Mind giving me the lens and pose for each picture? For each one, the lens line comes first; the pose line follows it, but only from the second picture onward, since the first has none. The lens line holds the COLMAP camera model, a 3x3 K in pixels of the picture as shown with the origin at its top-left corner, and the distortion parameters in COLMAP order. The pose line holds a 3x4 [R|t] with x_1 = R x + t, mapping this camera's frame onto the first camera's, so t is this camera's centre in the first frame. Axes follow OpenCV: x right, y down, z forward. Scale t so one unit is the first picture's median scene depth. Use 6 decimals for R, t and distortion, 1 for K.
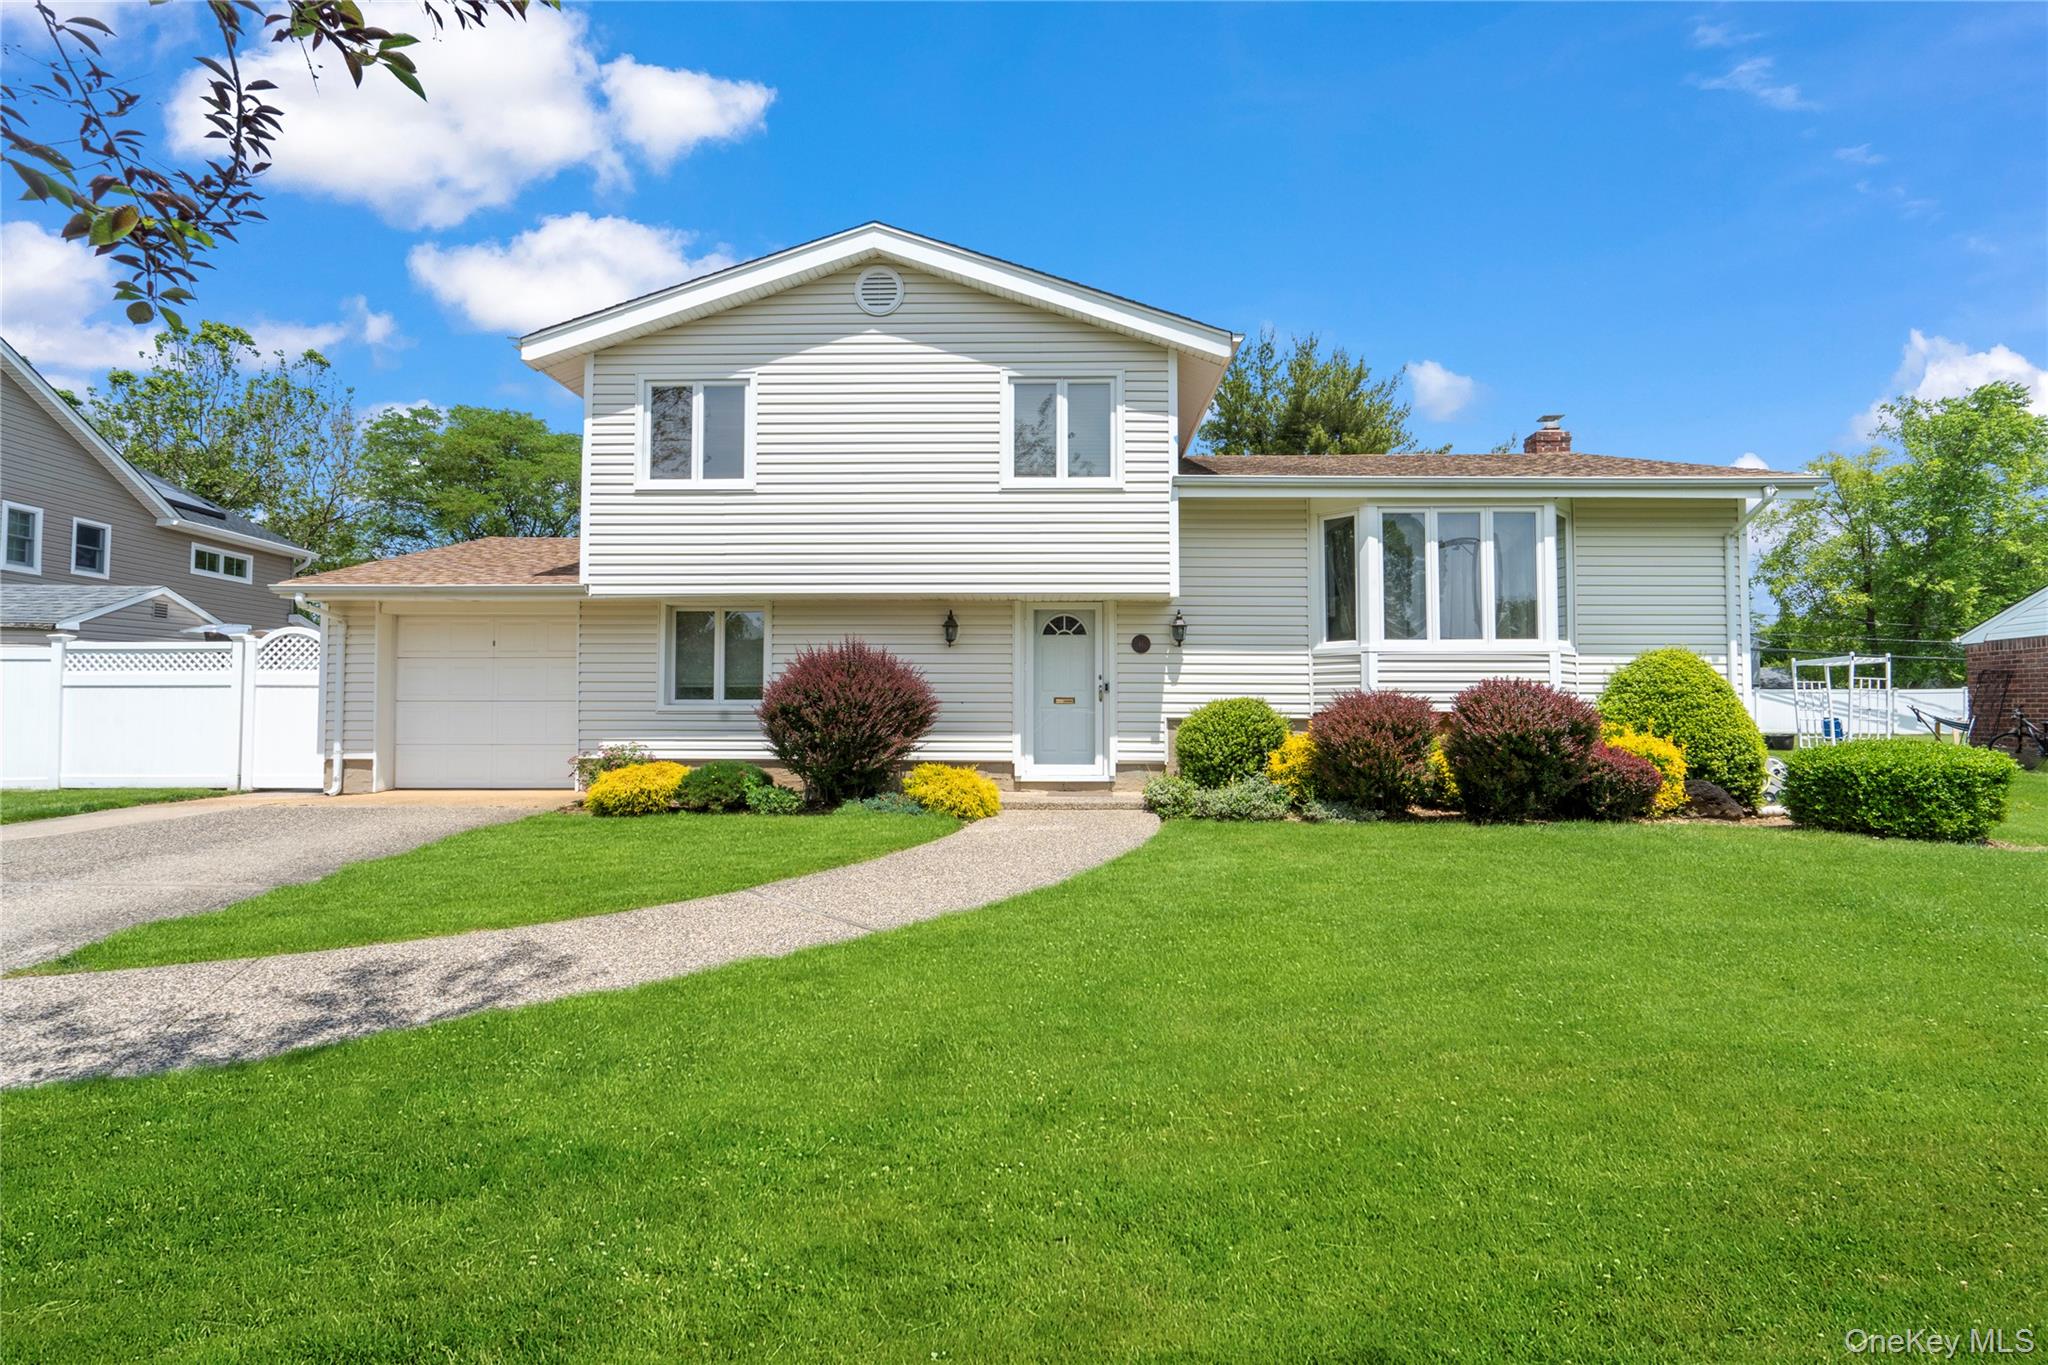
lens RADIAL K [[916.1, 0, 1031.5], [0, 916.1, 680.0], [0, 0, 1]] dist [0.001529, 0.000135]
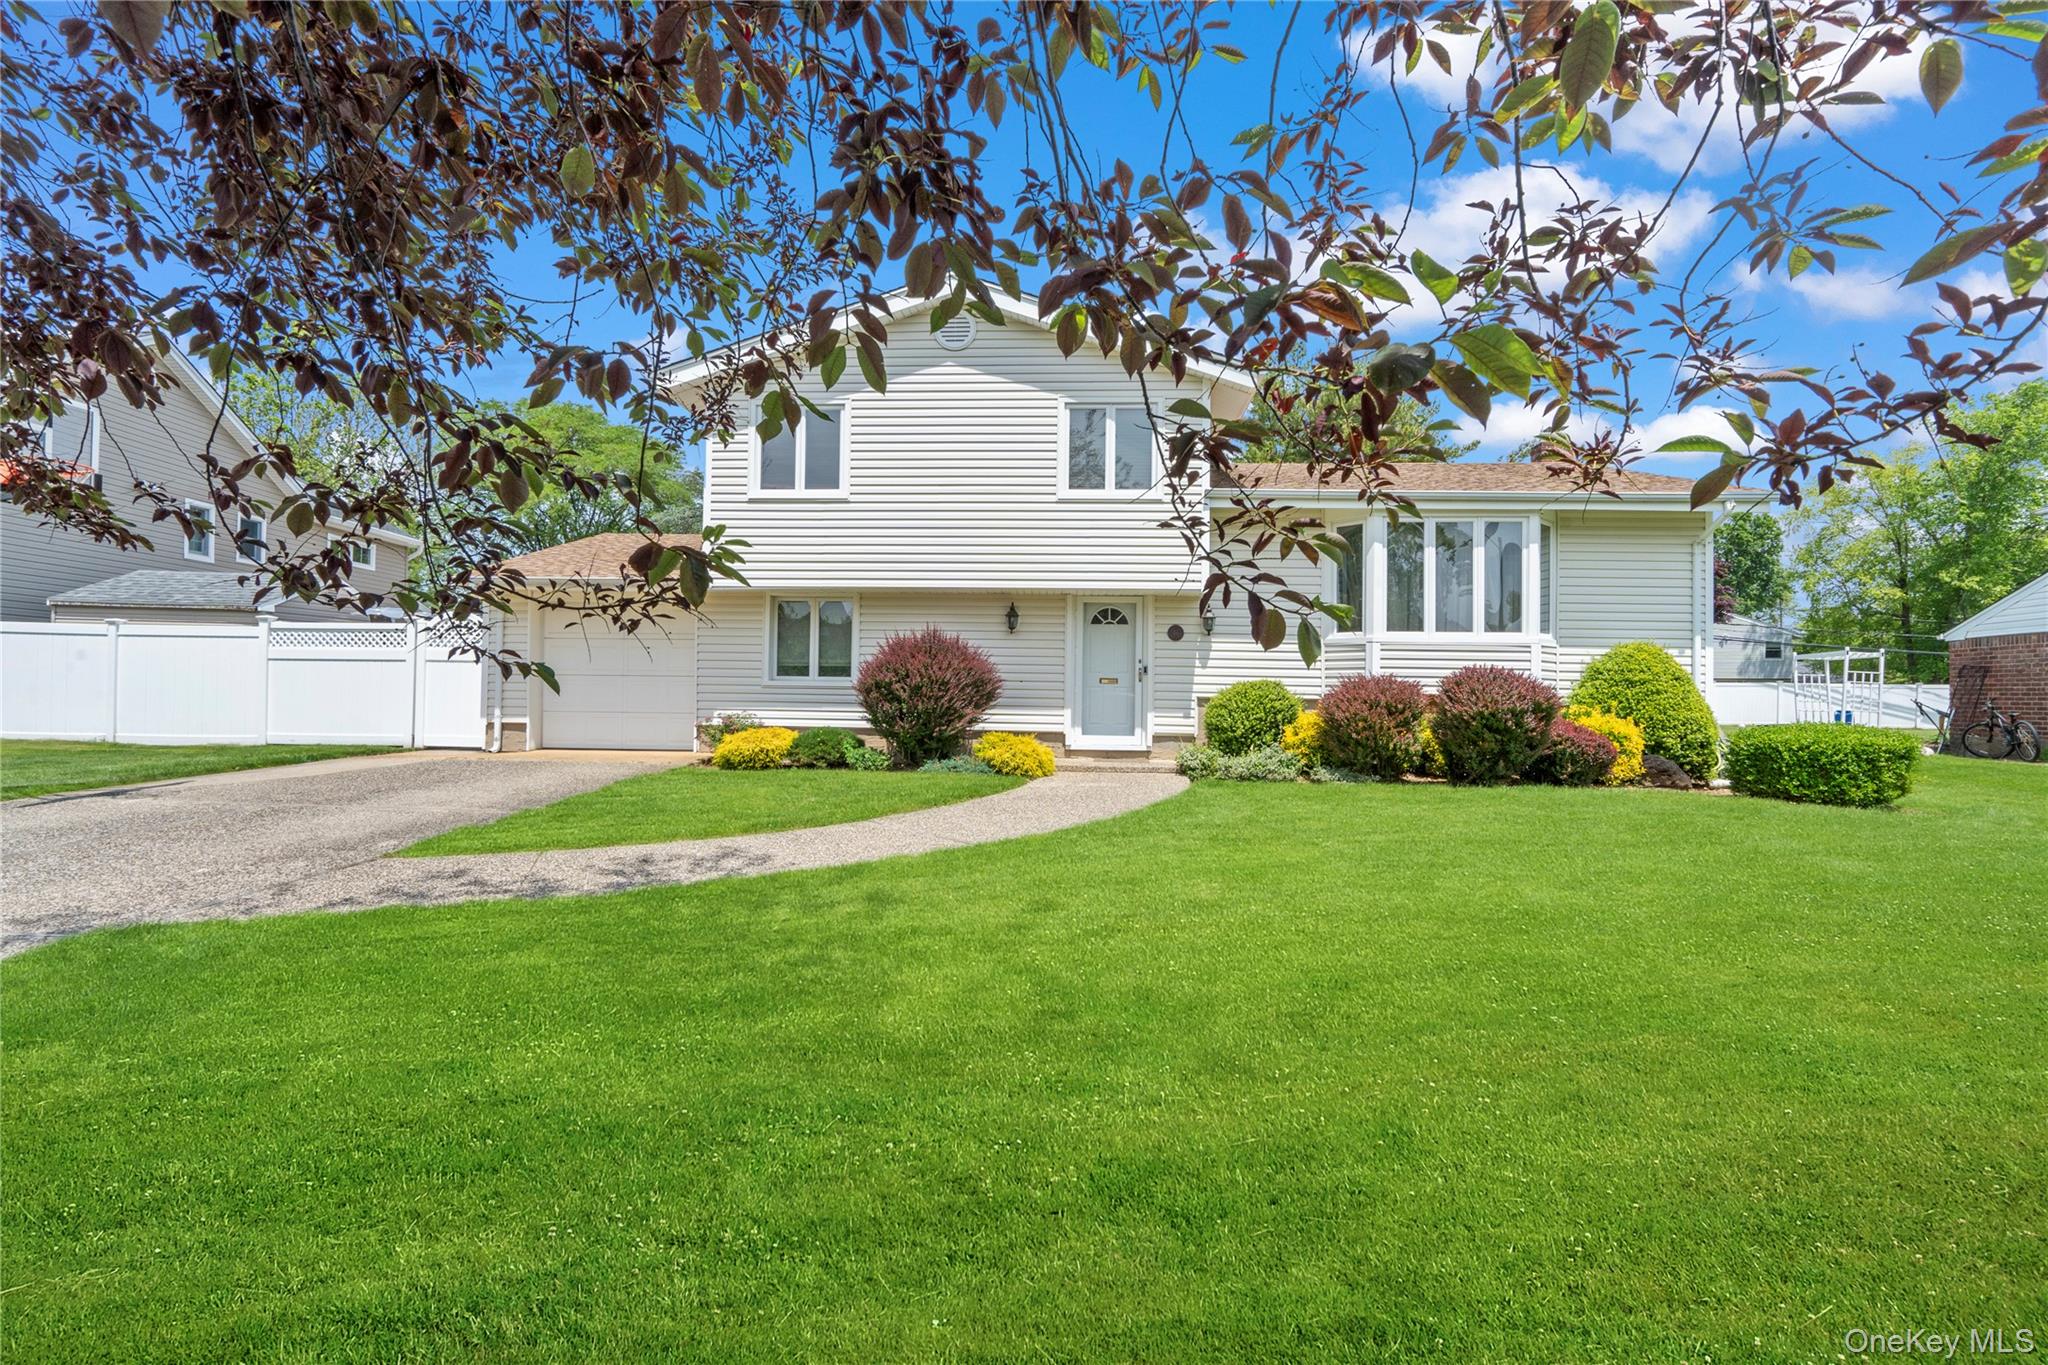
lens RADIAL K [[949.1, 0, 1024.0], [0, 949.1, 682.5], [0, 0, 1]] dist [-0.004622, -0.000266]
pose [[0.999337, 0.012352, -0.034240, -0.031957], [-0.011777, 0.999787, 0.016948, 0.005560], [0.034442, -0.016534, 0.999270, -0.220256]]
